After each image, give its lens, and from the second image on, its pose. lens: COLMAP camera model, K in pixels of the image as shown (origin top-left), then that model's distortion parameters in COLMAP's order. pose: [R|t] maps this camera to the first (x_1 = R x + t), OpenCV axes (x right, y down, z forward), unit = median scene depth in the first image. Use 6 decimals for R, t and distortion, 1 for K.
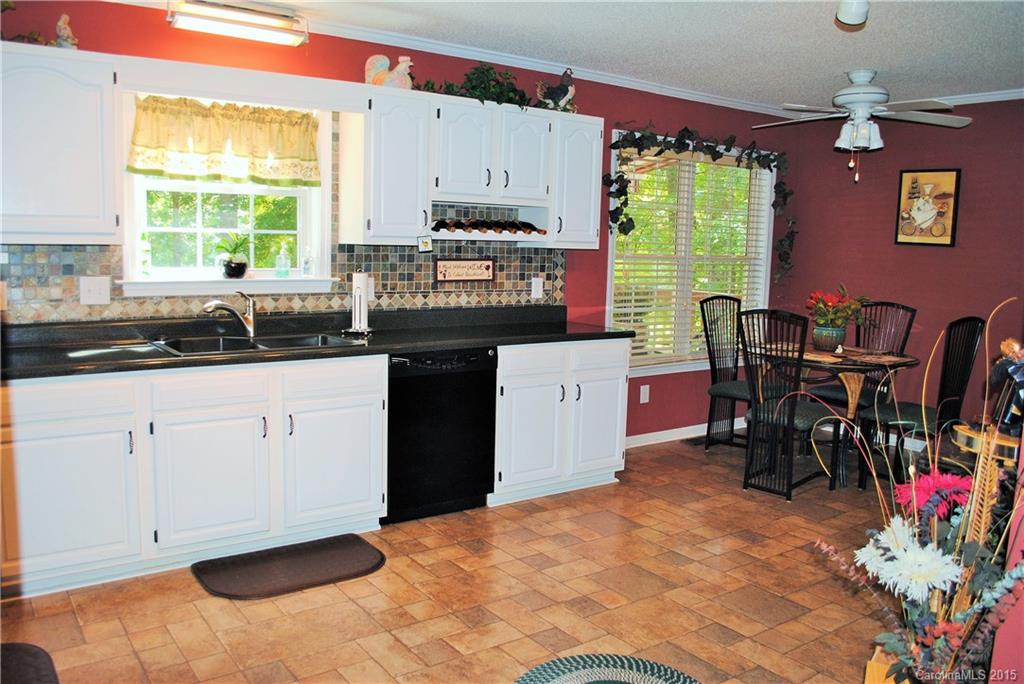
lens RADIAL K [[822.4, 0, 508.6], [0, 822.4, 341.4], [0, 0, 1]] dist [-0.071757, -0.006061]
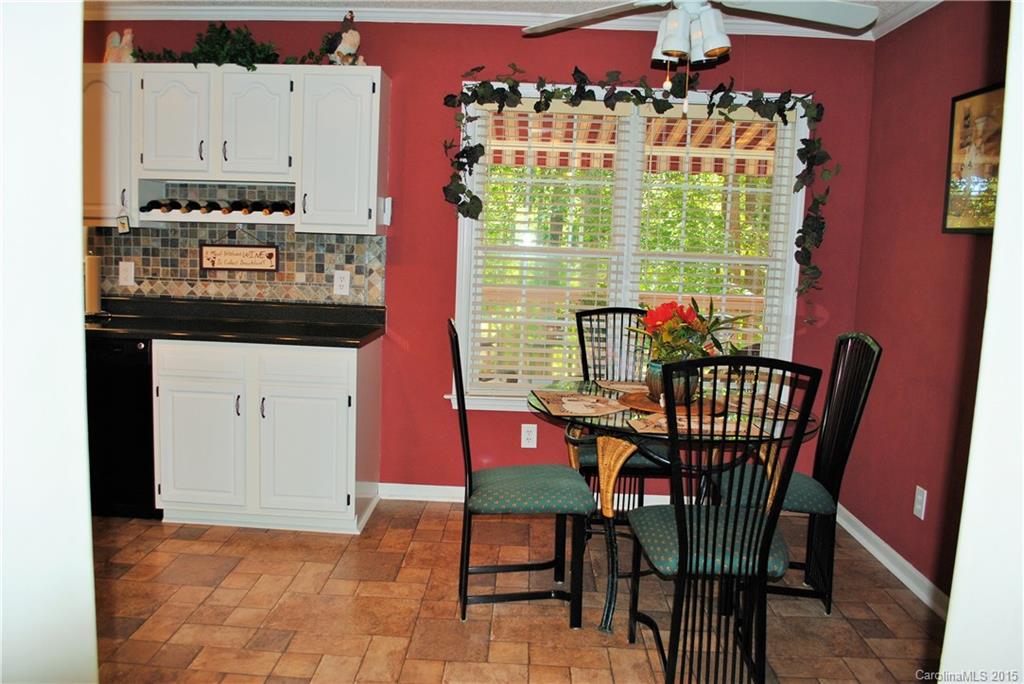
lens RADIAL K [[822.4, 0, 510.2], [0, 822.4, 343.0], [0, 0, 1]] dist [-0.071757, -0.006061]
pose [[0.789576, 0.077545, -0.608733, 0.729391], [-0.090396, 0.995860, 0.009610, -0.030049], [0.606958, 0.047439, 0.793317, 0.486183]]
